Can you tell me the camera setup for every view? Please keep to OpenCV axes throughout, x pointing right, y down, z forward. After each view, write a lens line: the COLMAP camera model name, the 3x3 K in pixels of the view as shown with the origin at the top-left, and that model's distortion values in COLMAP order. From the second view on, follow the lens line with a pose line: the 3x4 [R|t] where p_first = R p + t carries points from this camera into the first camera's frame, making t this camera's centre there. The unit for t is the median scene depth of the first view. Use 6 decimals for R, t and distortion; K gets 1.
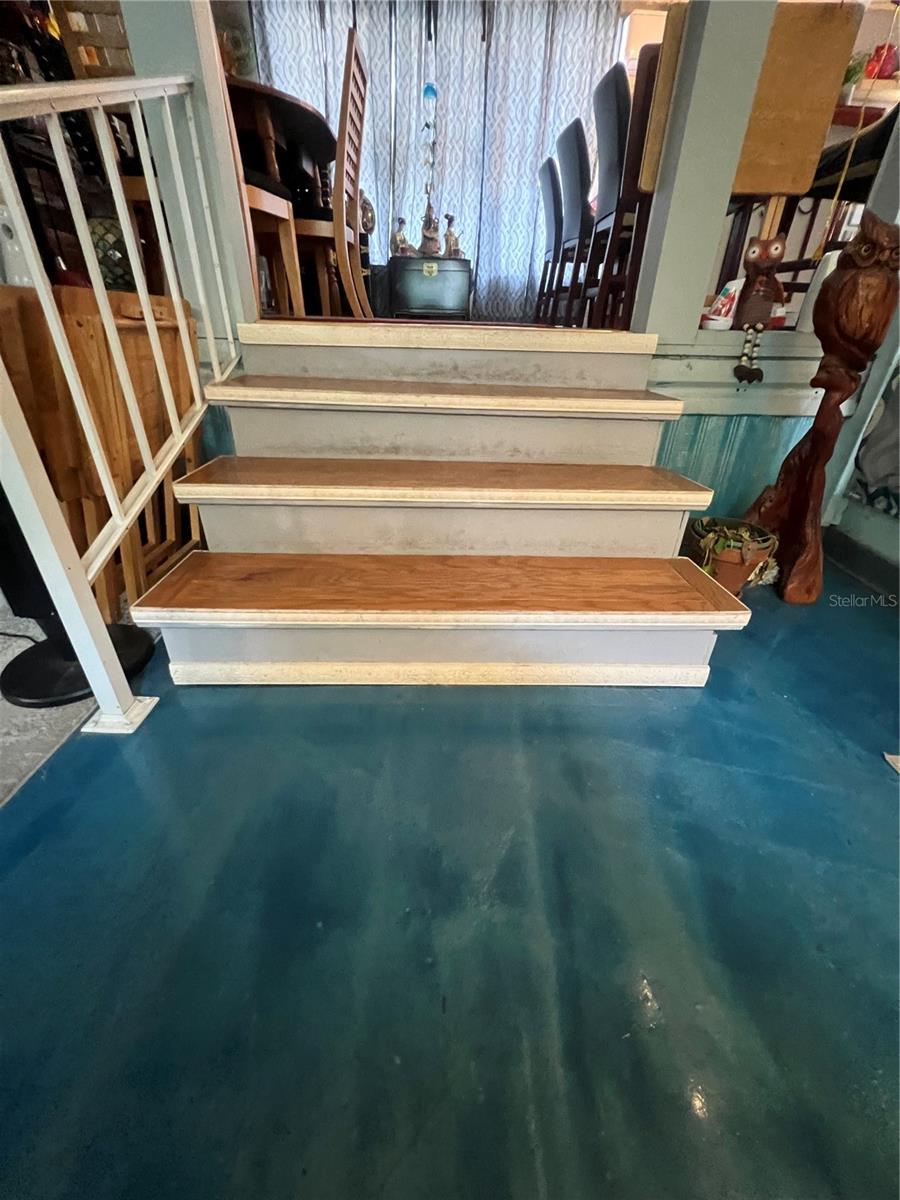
lens RADIAL K [[479.5, 0, 454.0], [0, 479.5, 601.2], [0, 0, 1]] dist [-0.002306, 0.000512]
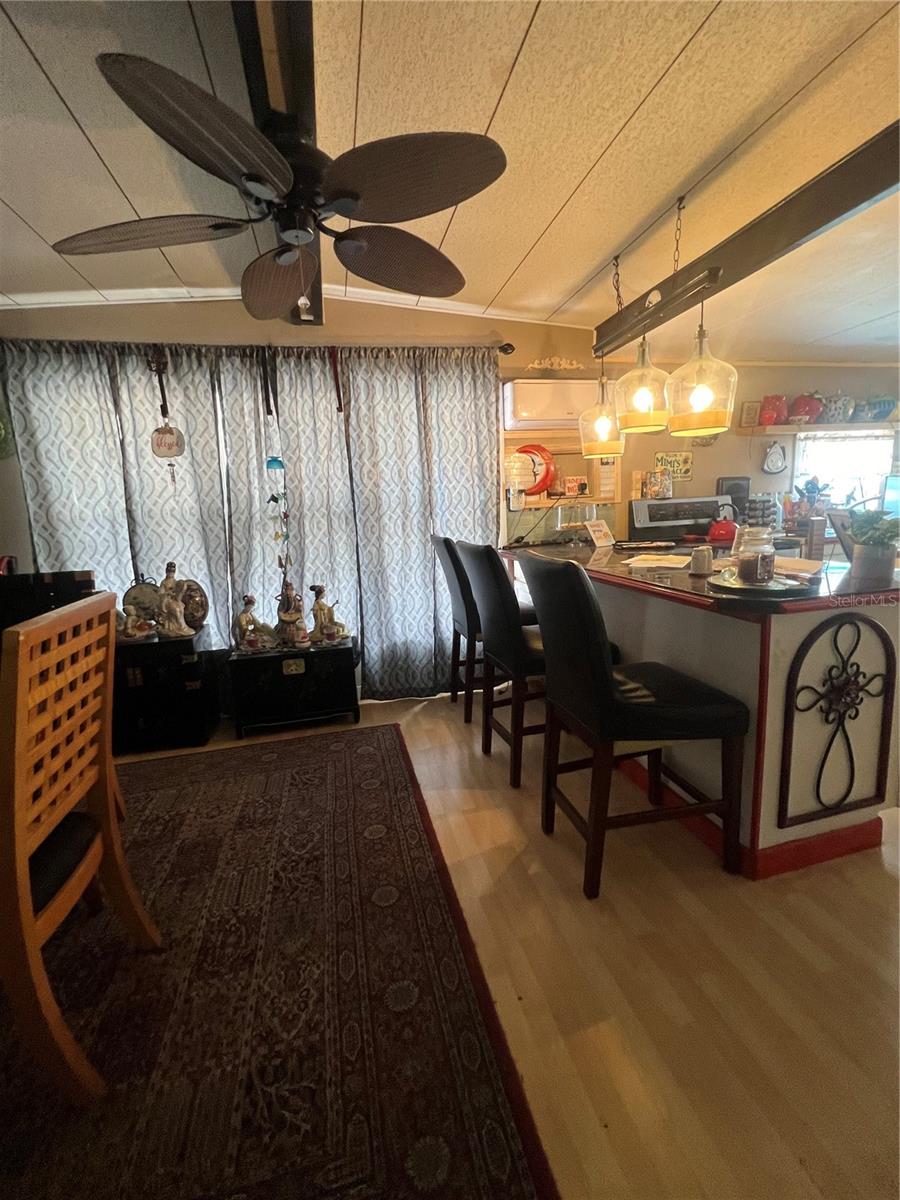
lens RADIAL K [[519.7, 0, 455.5], [0, 519.7, 599.7], [0, 0, 1]] dist [-0.005813, 0.001090]
pose [[0.977033, -0.107530, 0.183968, 0.137192], [0.163700, 0.931457, -0.324948, -1.372370], [-0.136417, 0.347600, 0.927666, 0.680589]]
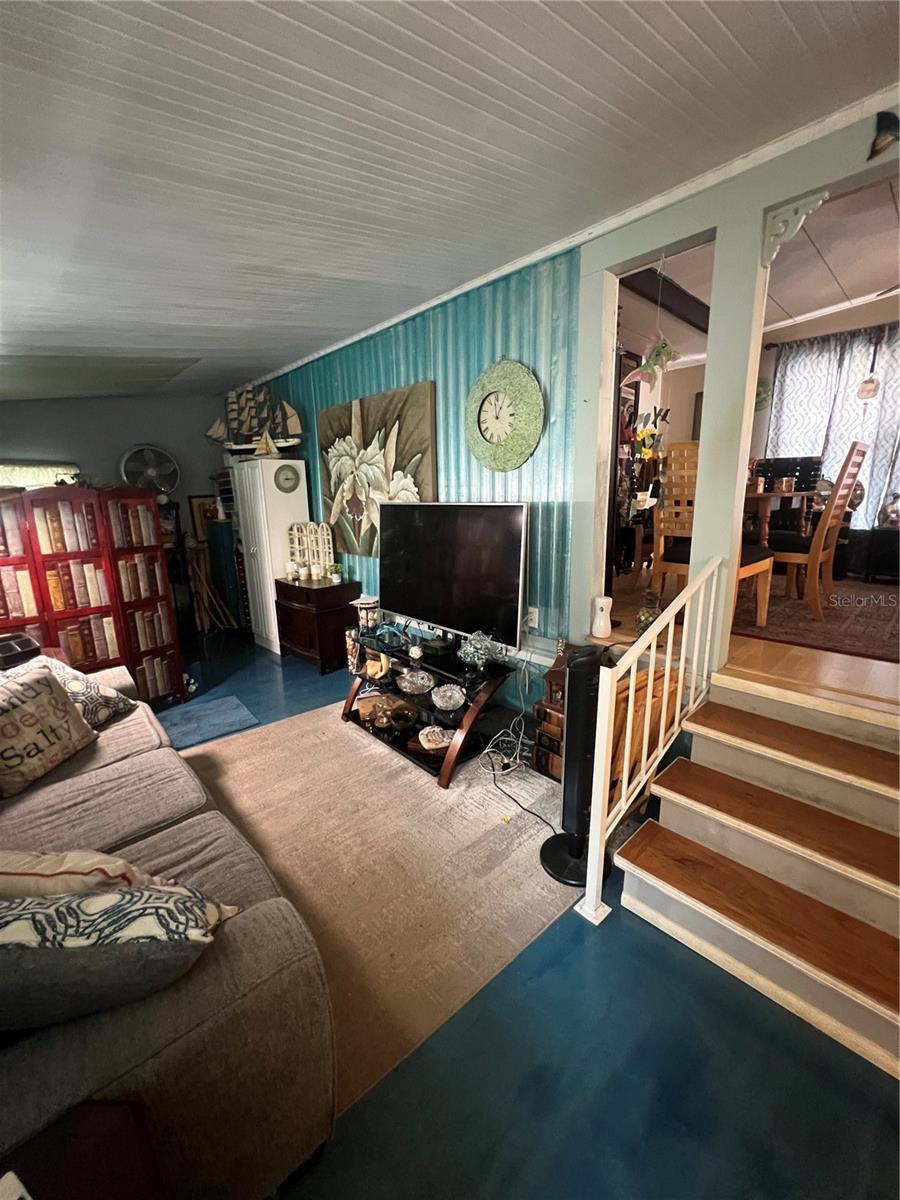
lens RADIAL K [[479.5, 0, 455.9], [0, 479.5, 600.1], [0, 0, 1]] dist [-0.002306, 0.000512]
pose [[0.671707, 0.121221, -0.730832, 0.091181], [-0.348746, 0.922113, -0.167583, -0.226538], [0.653595, 0.367441, 0.661665, -0.615368]]
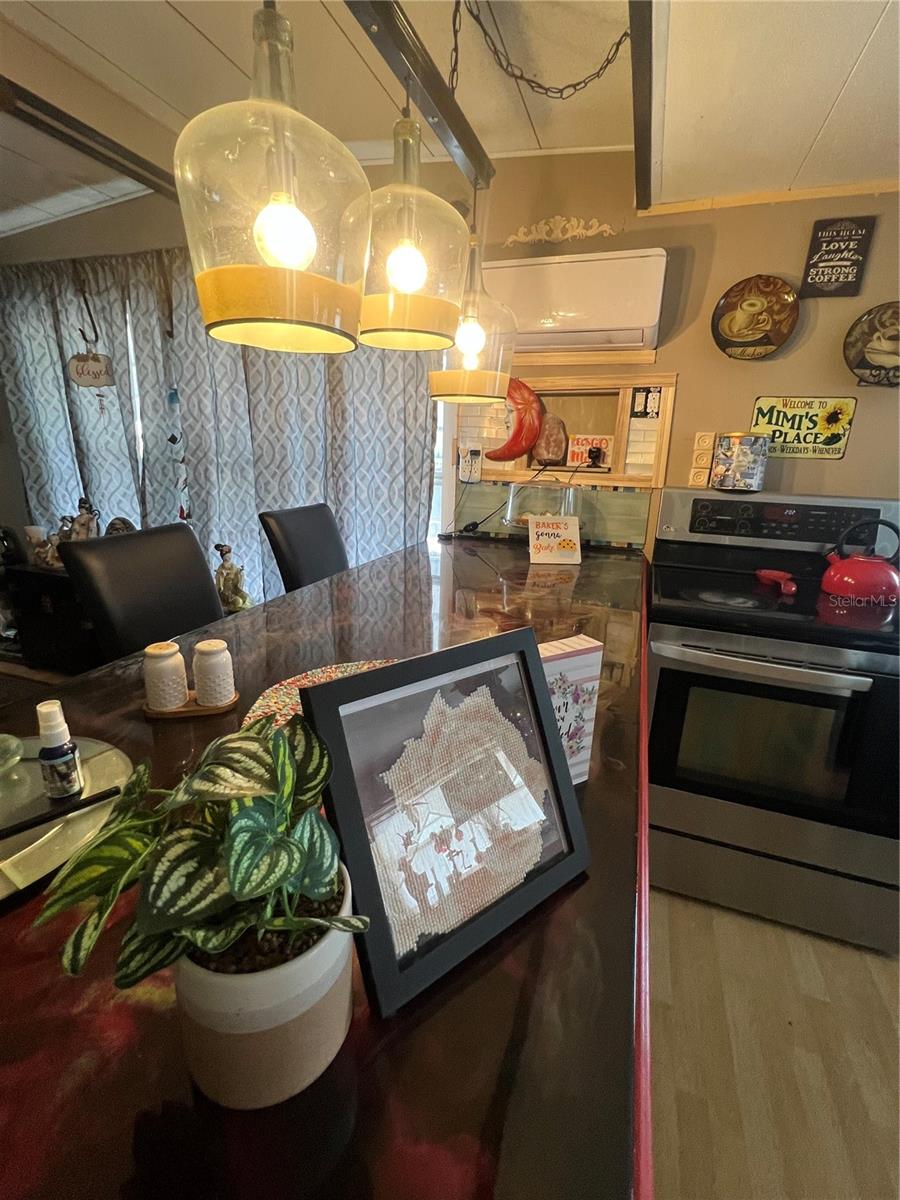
lens RADIAL K [[519.7, 0, 454.4], [0, 519.7, 599.5], [0, 0, 1]] dist [-0.005813, 0.001090]
pose [[0.928612, 0.108163, -0.354937, 1.444817], [-0.192652, 0.958078, -0.212066, -1.809546], [0.317120, 0.265306, 0.910521, 1.376245]]
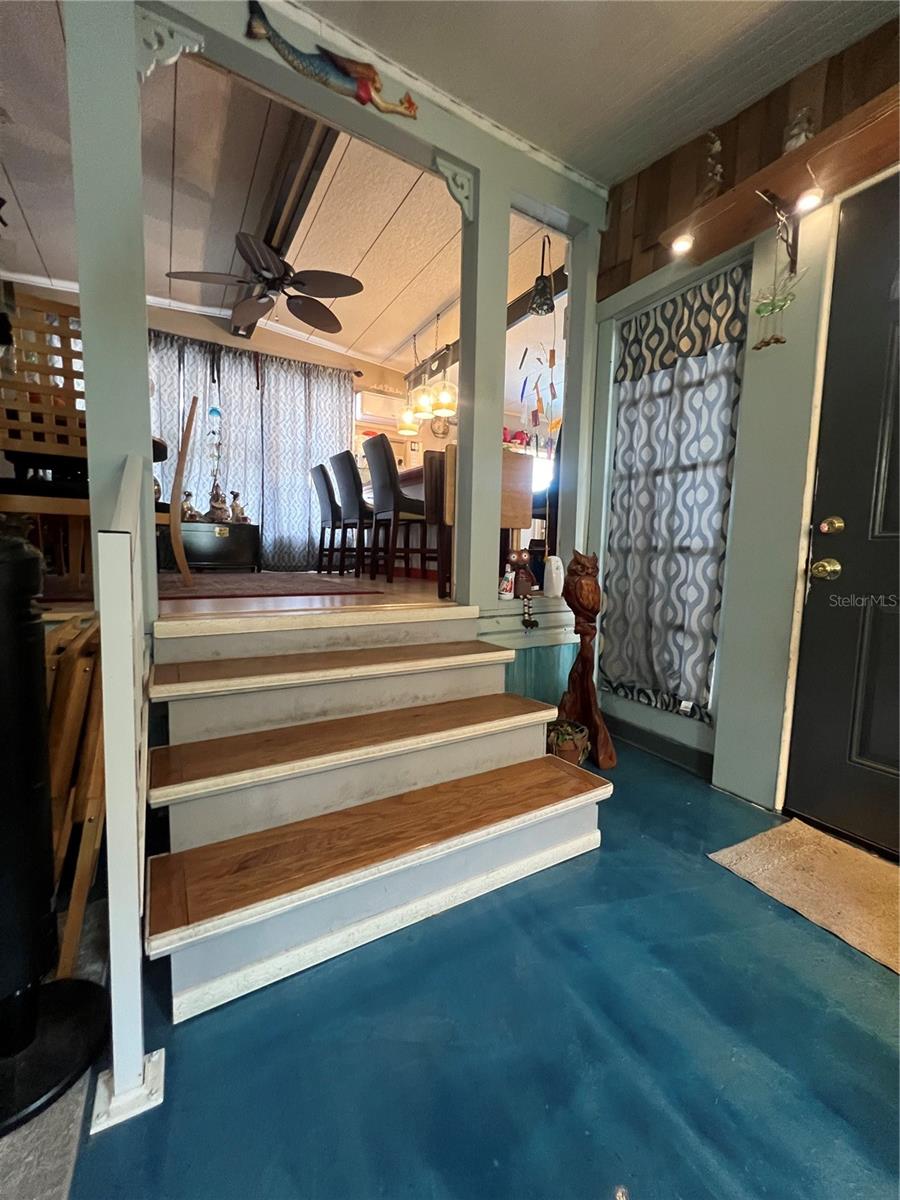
lens RADIAL K [[483.7, 0, 456.9], [0, 483.7, 597.5], [0, 0, 1]] dist [-0.003632, 0.001808]
pose [[0.870118, -0.051701, 0.490125, -0.358154], [0.249904, 0.903436, -0.348356, -0.066890], [-0.424786, 0.425595, 0.799016, -0.186260]]
